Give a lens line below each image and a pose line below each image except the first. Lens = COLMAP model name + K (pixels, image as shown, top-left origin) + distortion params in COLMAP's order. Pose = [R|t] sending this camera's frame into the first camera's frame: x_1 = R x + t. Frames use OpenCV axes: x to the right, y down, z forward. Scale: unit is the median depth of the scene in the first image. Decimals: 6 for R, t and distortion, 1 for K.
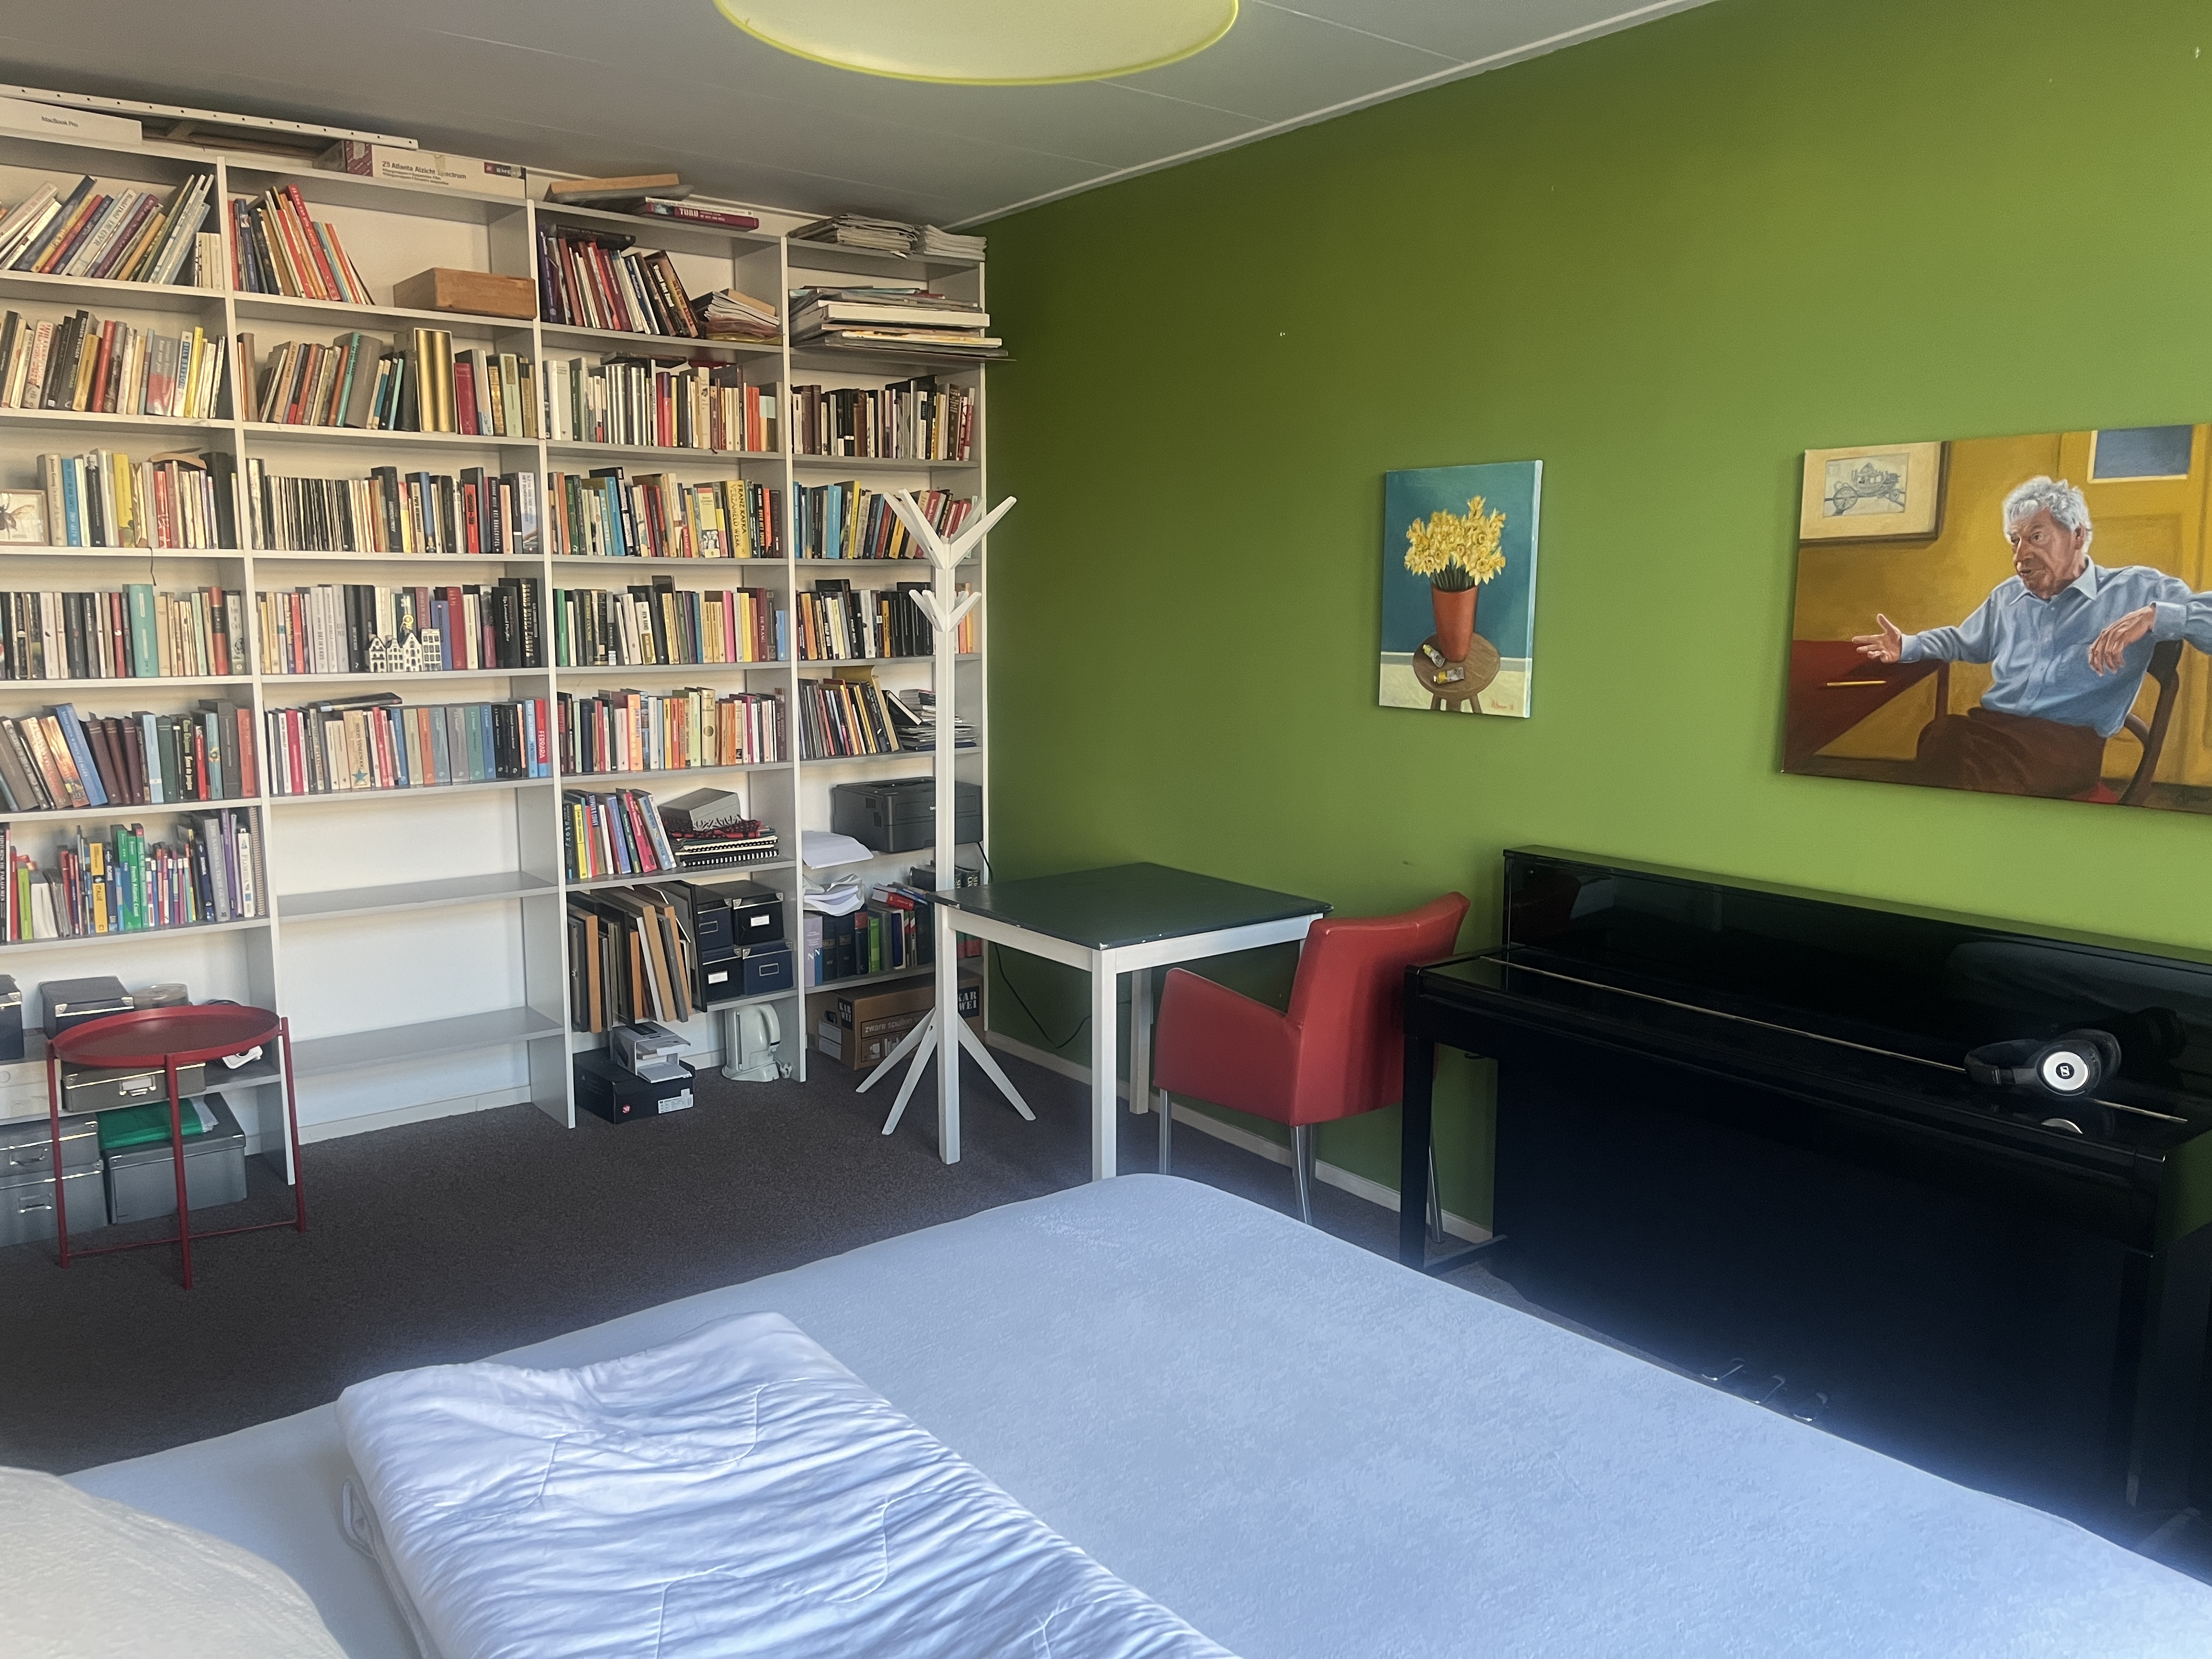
lens RADIAL K [[1650.3, 0, 1117.2], [0, 1650.3, 836.9], [0, 0, 1]] dist [0.024363, -0.037552]
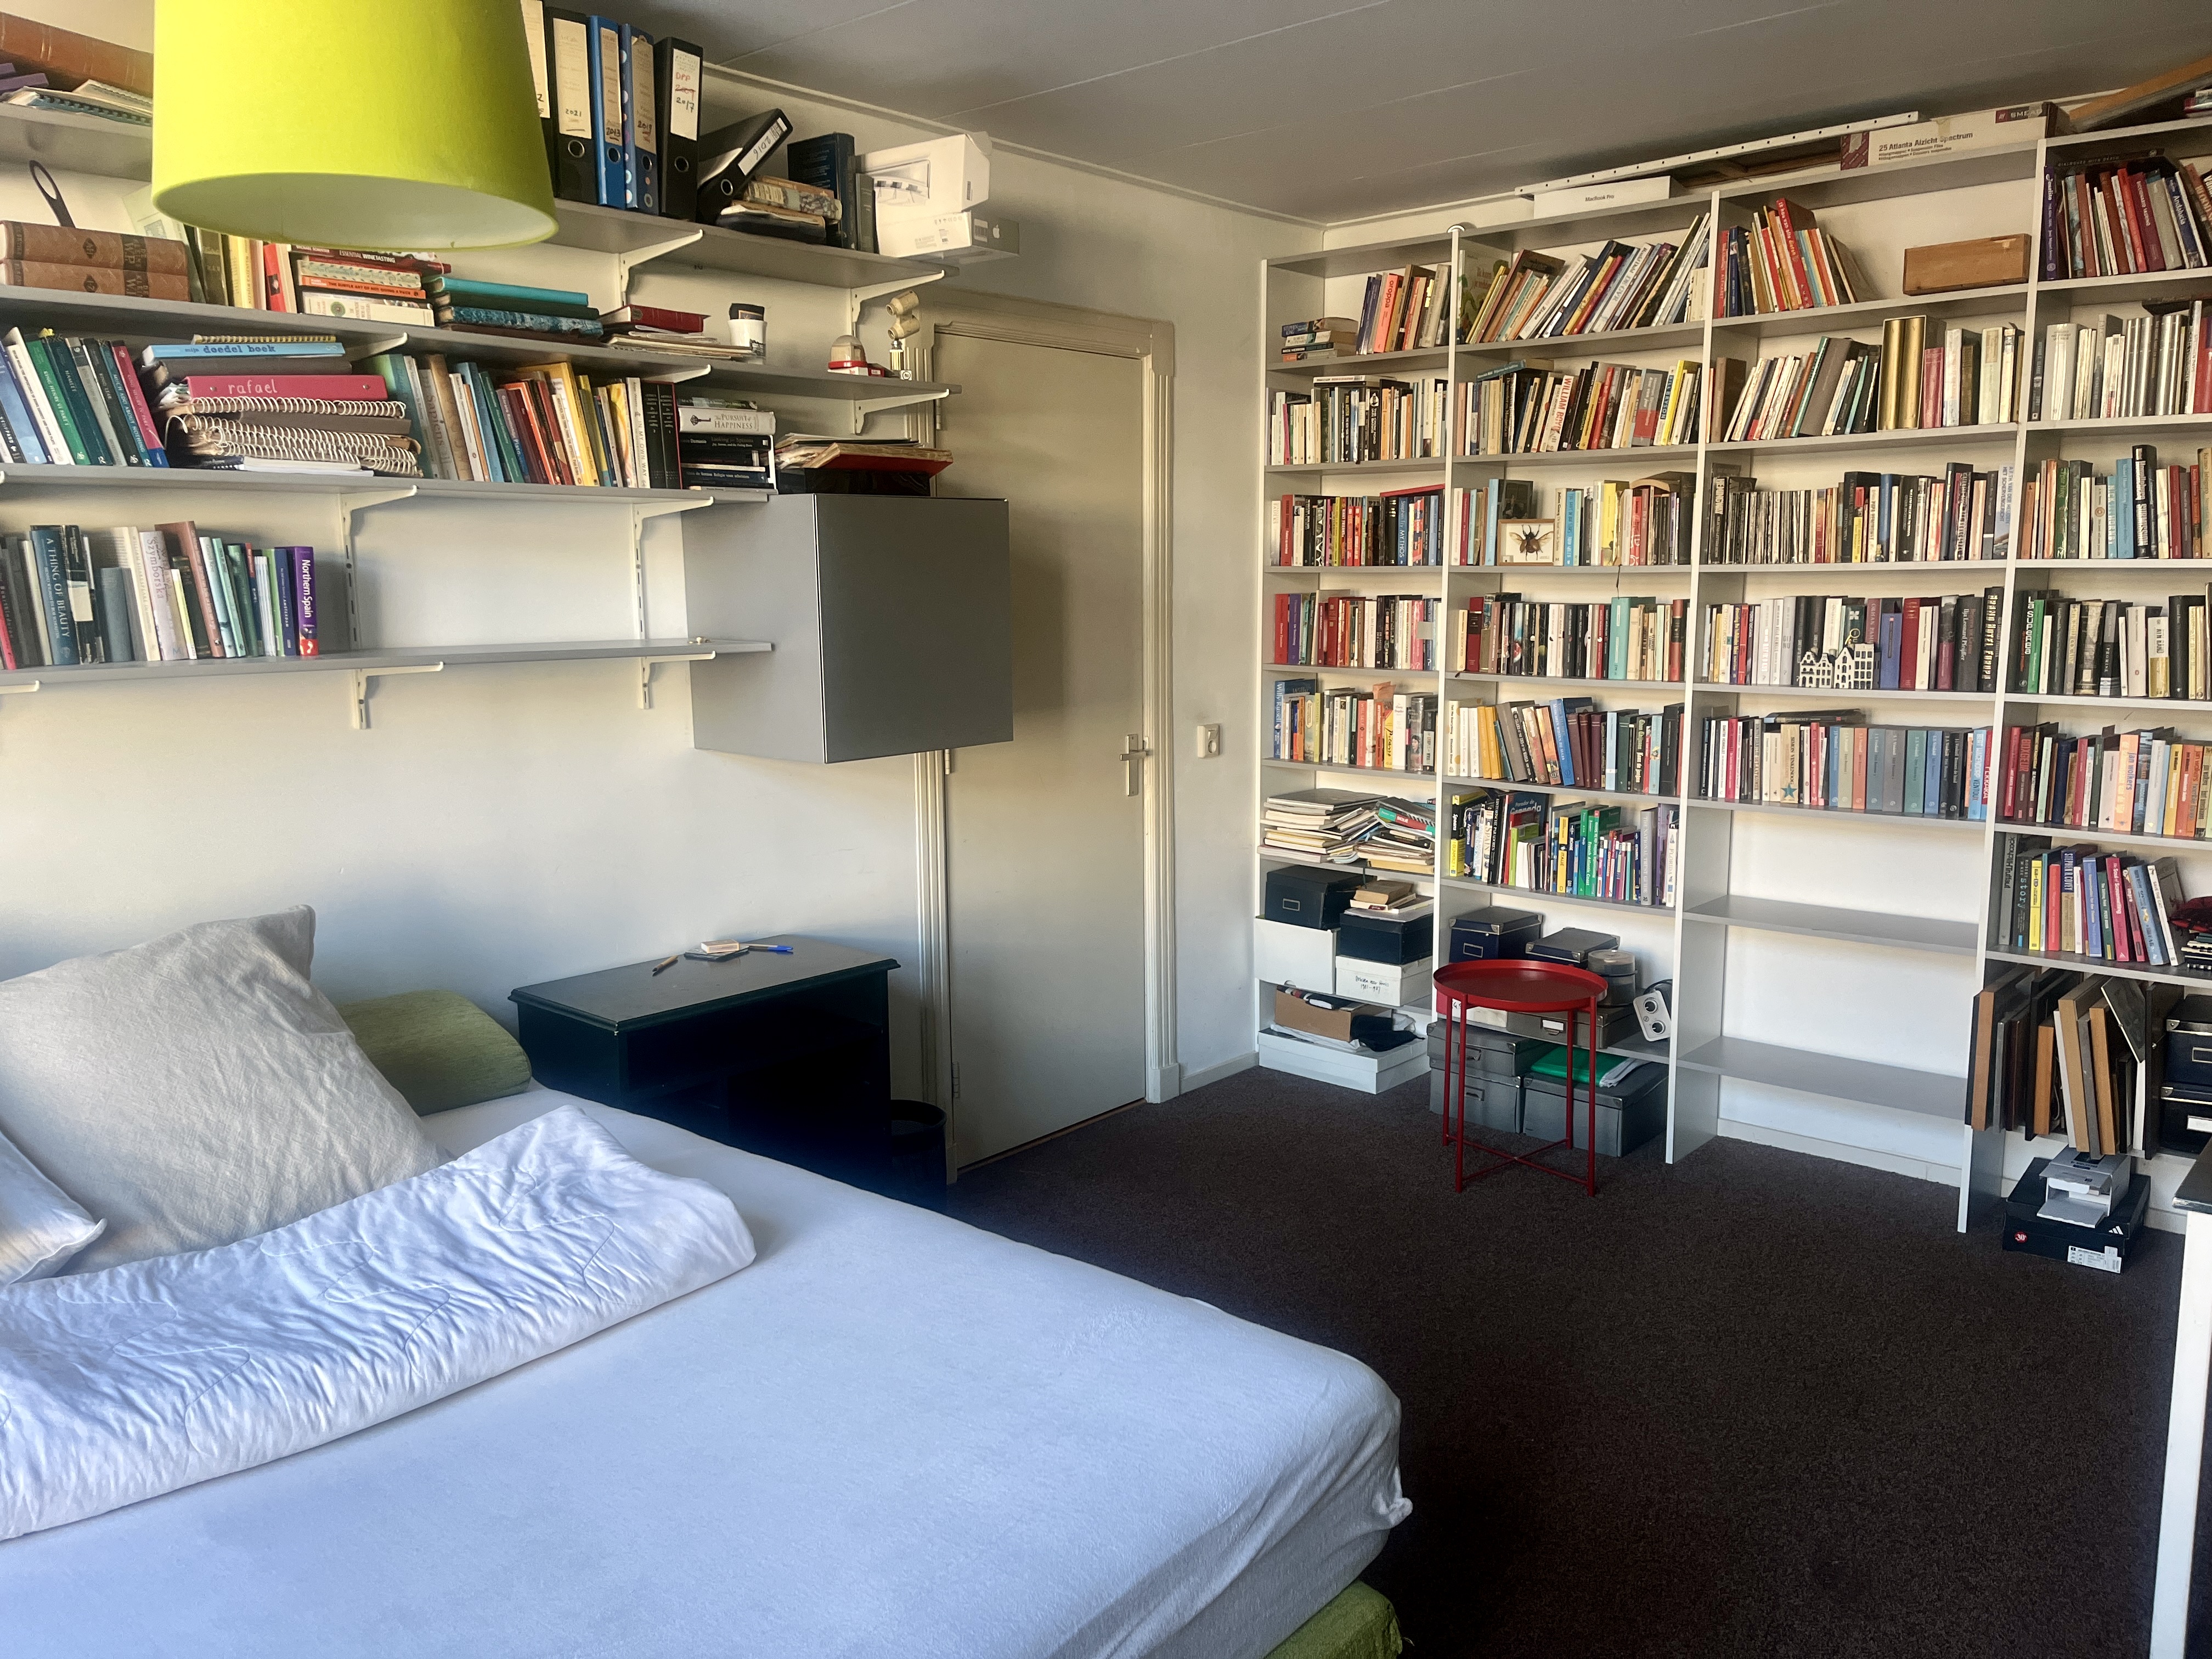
lens RADIAL K [[1650.3, 0, 1111.4], [0, 1650.3, 828.5], [0, 0, 1]] dist [0.024363, -0.037552]
pose [[0.188839, 0.139854, -0.971998, 1.226741], [-0.139800, 0.983554, 0.114356, -0.205058], [0.972006, 0.114291, 0.205285, 1.187729]]
